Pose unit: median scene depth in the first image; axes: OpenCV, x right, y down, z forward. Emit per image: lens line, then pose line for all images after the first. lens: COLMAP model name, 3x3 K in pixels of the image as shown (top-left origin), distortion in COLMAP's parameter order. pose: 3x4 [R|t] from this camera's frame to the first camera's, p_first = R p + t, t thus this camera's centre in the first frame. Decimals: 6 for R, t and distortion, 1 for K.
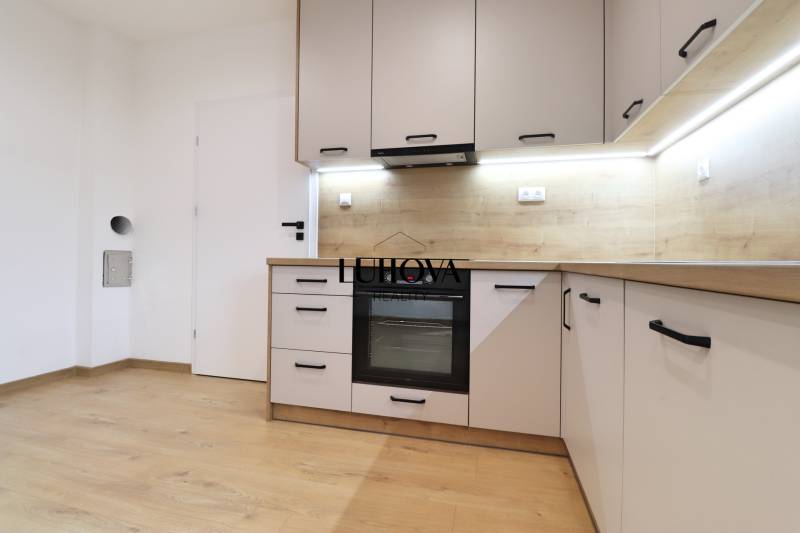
lens RADIAL K [[374.4, 0, 402.7], [0, 374.4, 259.4], [0, 0, 1]] dist [-0.001089, -0.000214]
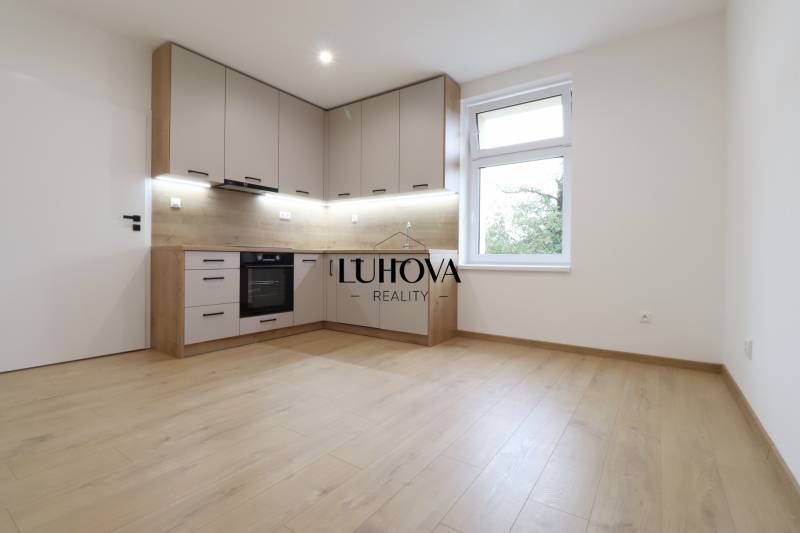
lens RADIAL K [[374.4, 0, 402.7], [0, 374.4, 259.4], [0, 0, 1]] dist [-0.001089, -0.000214]
pose [[0.349775, -0.016324, 0.936691, -1.287149], [-0.006057, 0.999788, 0.019685, 0.014182], [-0.936814, -0.012559, 0.349602, -0.271629]]
